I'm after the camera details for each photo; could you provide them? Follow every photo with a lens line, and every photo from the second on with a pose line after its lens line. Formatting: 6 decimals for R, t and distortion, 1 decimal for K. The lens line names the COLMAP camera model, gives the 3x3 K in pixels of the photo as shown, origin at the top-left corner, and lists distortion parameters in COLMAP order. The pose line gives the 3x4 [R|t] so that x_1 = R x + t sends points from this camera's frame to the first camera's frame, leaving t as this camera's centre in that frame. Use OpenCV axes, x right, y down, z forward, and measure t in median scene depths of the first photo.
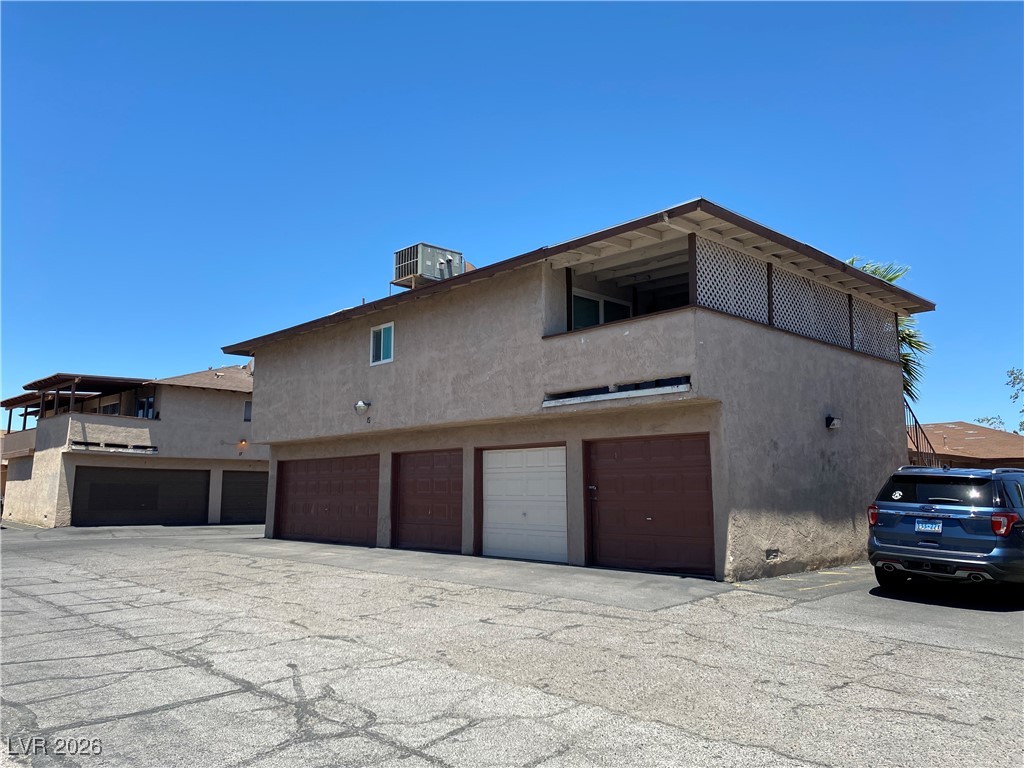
lens RADIAL K [[774.9, 0, 512.0], [0, 774.9, 384.0], [0, 0, 1]] dist [0.159958, -0.297530]
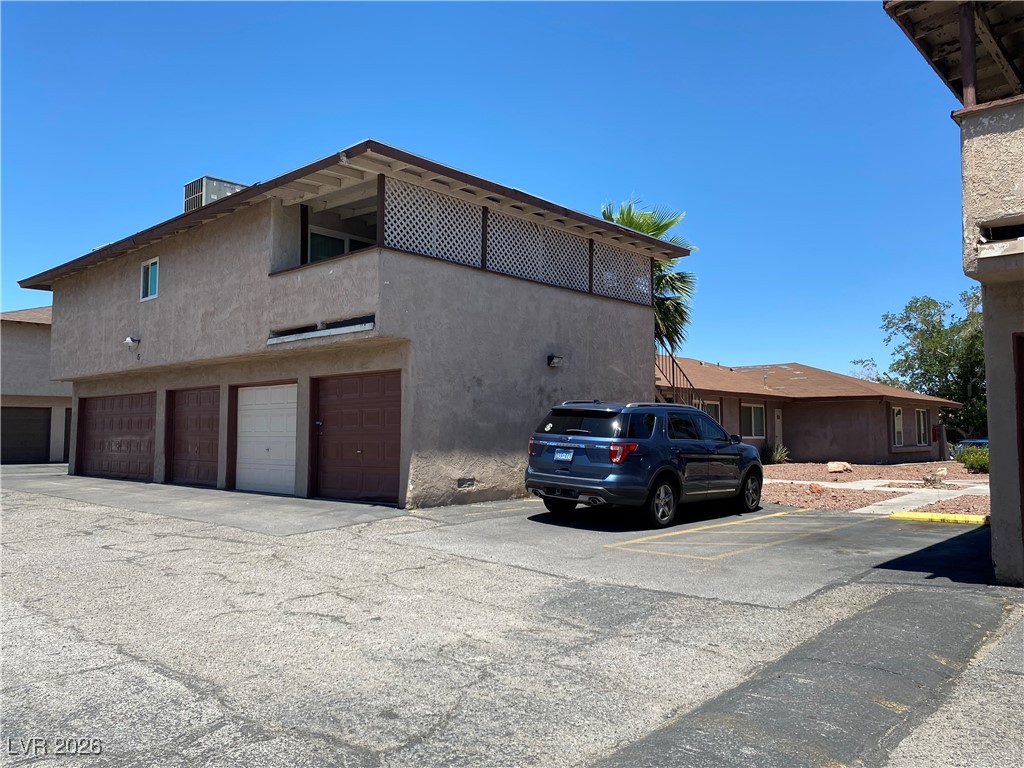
lens RADIAL K [[774.7, 0, 512.0], [0, 774.7, 384.0], [0, 0, 1]] dist [0.084995, -0.134341]
pose [[0.996781, 0.003641, 0.080090, 0.272495], [-0.009708, 0.997099, 0.075495, 0.001450], [-0.079583, -0.076030, 0.993925, -0.037759]]
